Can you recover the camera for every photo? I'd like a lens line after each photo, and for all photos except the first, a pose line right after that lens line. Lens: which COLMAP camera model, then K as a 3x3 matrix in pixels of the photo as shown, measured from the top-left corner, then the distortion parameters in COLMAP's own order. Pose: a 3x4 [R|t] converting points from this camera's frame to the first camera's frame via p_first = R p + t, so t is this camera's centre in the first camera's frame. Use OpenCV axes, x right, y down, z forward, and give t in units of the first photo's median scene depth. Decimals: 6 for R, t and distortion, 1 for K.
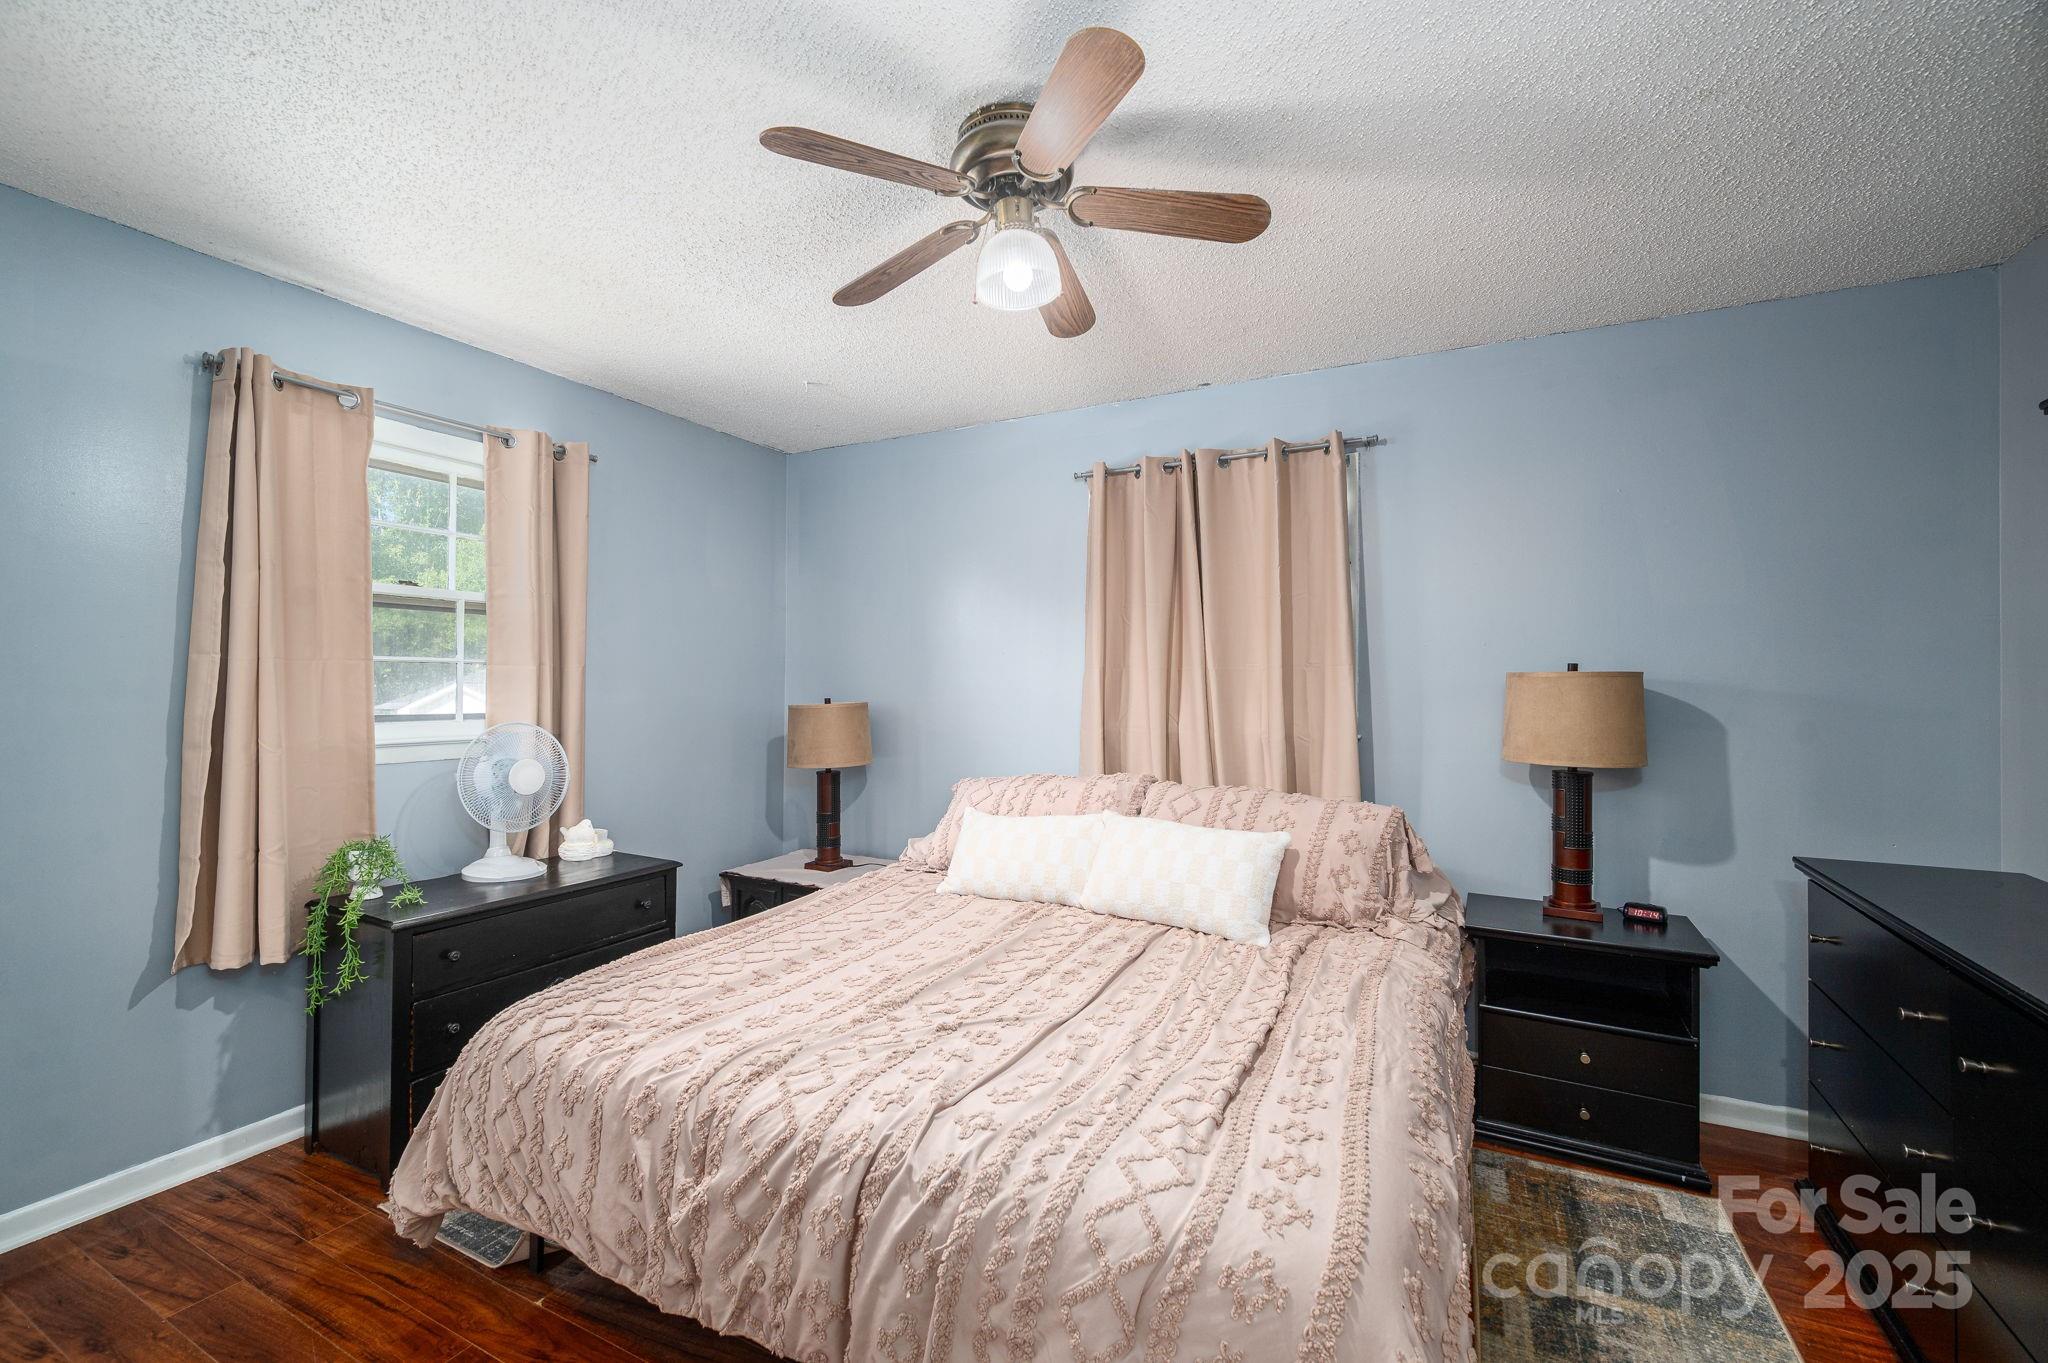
lens RADIAL K [[846.7, 0, 1012.5], [0, 846.7, 677.7], [0, 0, 1]] dist [-0.000234, 0.000560]
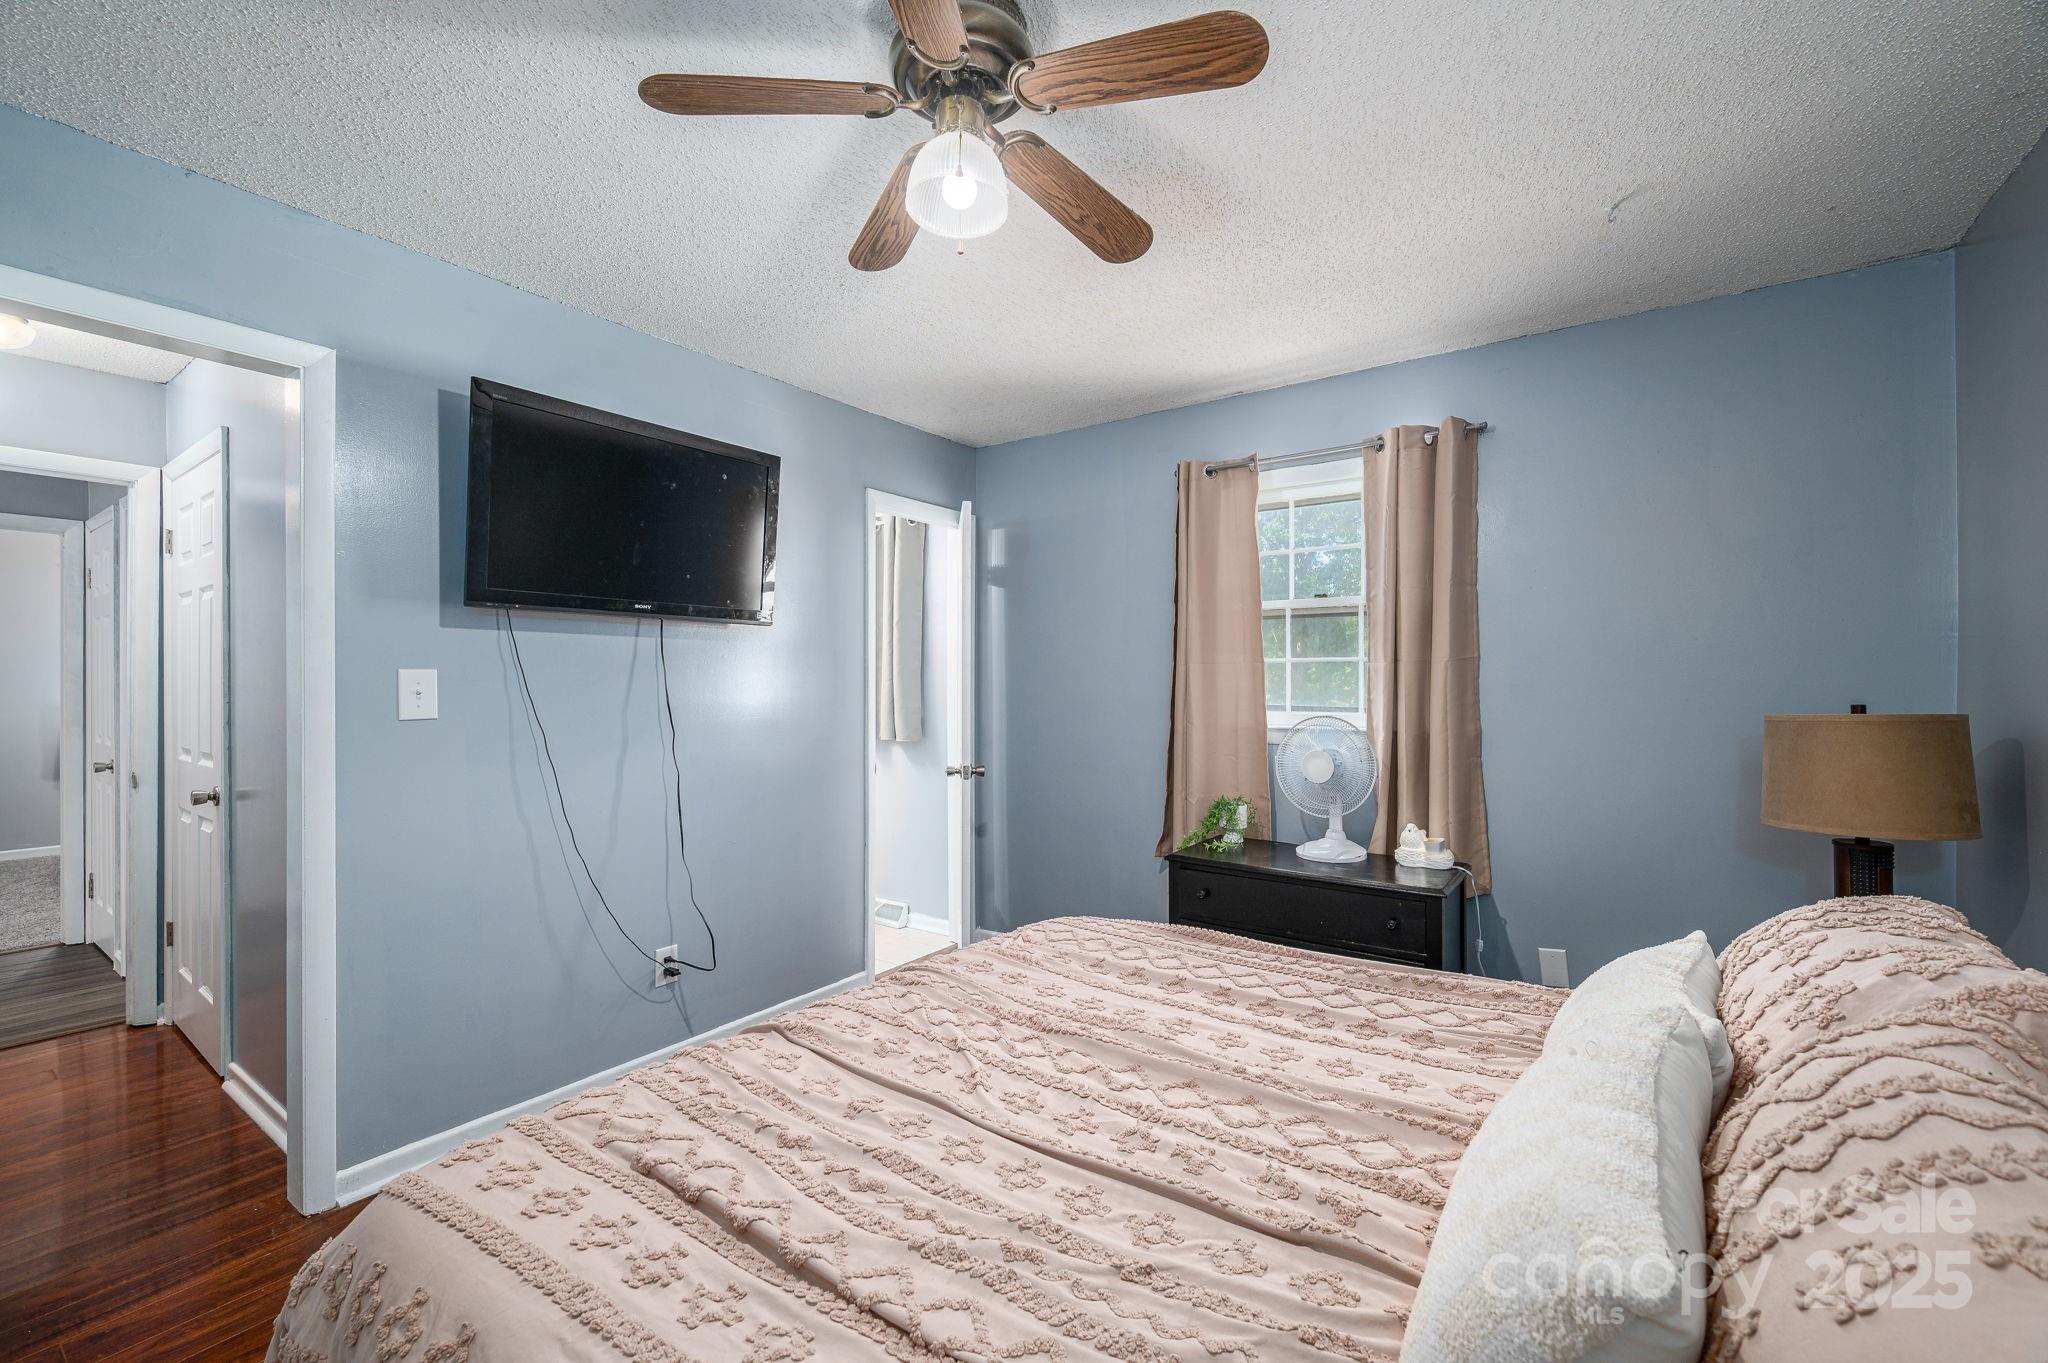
lens RADIAL K [[846.7, 0, 1012.5], [0, 846.7, 677.7], [0, 0, 1]] dist [-0.000234, 0.000560]
pose [[-0.138297, -0.004485, -0.990381, 0.646734], [0.006730, 0.999962, -0.005468, 0.008662], [0.990368, -0.007421, -0.138262, 0.910116]]
